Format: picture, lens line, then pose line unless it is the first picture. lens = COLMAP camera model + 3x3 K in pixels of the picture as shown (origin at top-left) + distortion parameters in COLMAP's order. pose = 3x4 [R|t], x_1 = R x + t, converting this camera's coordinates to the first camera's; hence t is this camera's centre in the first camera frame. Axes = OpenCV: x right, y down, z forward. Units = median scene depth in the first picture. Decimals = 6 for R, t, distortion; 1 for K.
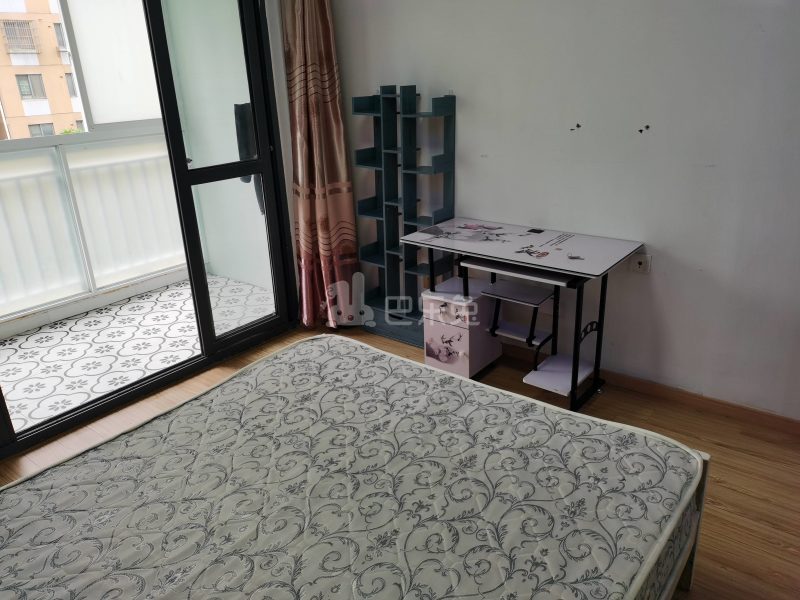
lens RADIAL K [[618.0, 0, 404.1], [0, 618.0, 298.7], [0, 0, 1]] dist [0.032283, -0.017608]
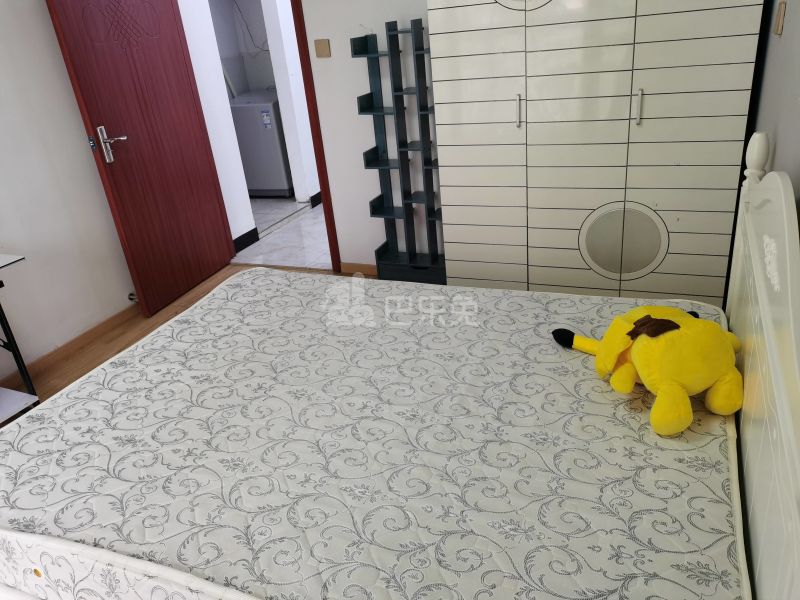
lens RADIAL K [[618.0, 0, 406.3], [0, 618.0, 299.7], [0, 0, 1]] dist [0.032283, -0.017608]
pose [[-0.265726, -0.353000, 0.897096, -0.941719], [0.438063, 0.784720, 0.438538, -0.185747], [-0.858773, 0.509515, -0.053884, 0.655604]]
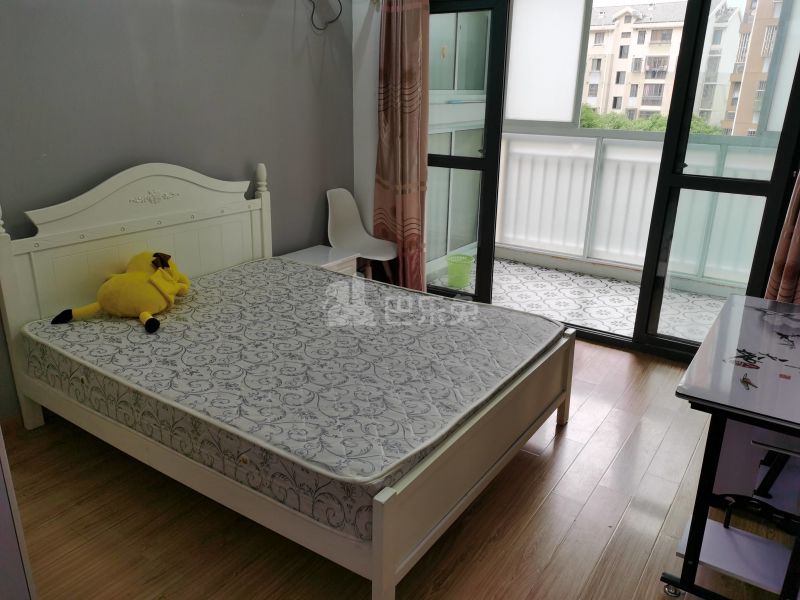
lens RADIAL K [[618.0, 0, 400.3], [0, 618.0, 299.5], [0, 0, 1]] dist [0.032283, -0.017608]
pose [[0.067729, 0.368870, -0.927010, 1.076855], [-0.370166, 0.872117, 0.319982, -0.283712], [0.926493, 0.321476, 0.195610, 0.636595]]
